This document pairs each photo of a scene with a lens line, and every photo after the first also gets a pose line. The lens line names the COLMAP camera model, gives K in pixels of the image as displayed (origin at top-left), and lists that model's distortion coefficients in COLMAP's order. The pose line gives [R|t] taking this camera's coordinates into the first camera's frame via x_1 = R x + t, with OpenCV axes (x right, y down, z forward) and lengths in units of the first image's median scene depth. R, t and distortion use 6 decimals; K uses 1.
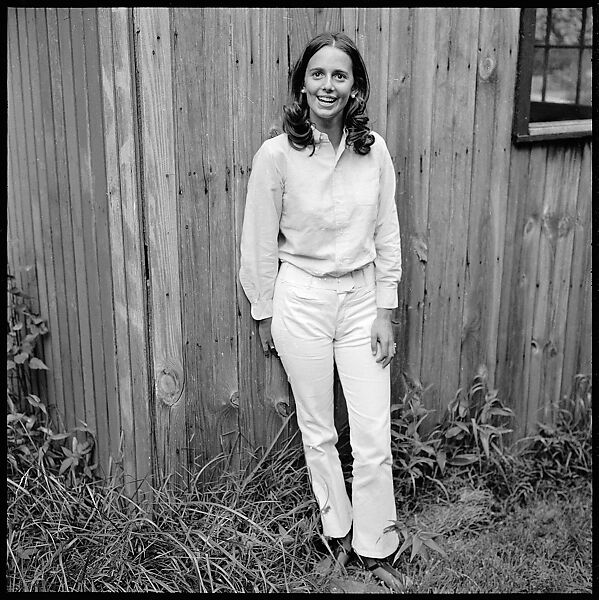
lens RADIAL K [[887.8, 0, 299.5], [0, 887.8, 300.0], [0, 0, 1]] dist [-0.001663, -0.097595]
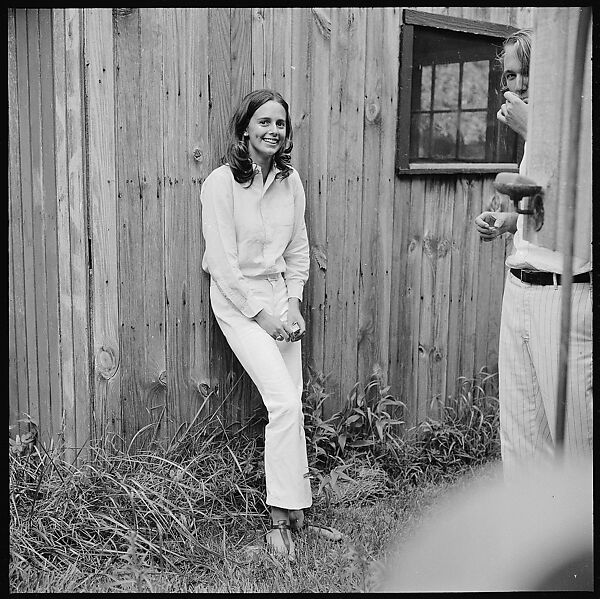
lens RADIAL K [[883.1, 0, 302.2], [0, 883.1, 302.5], [0, 0, 1]] dist [-0.017441, -0.082897]
pose [[0.996264, -0.001690, 0.086346, 0.009062], [0.012247, 0.992469, -0.121882, 0.148918], [-0.085490, 0.122484, 0.988782, -0.168209]]
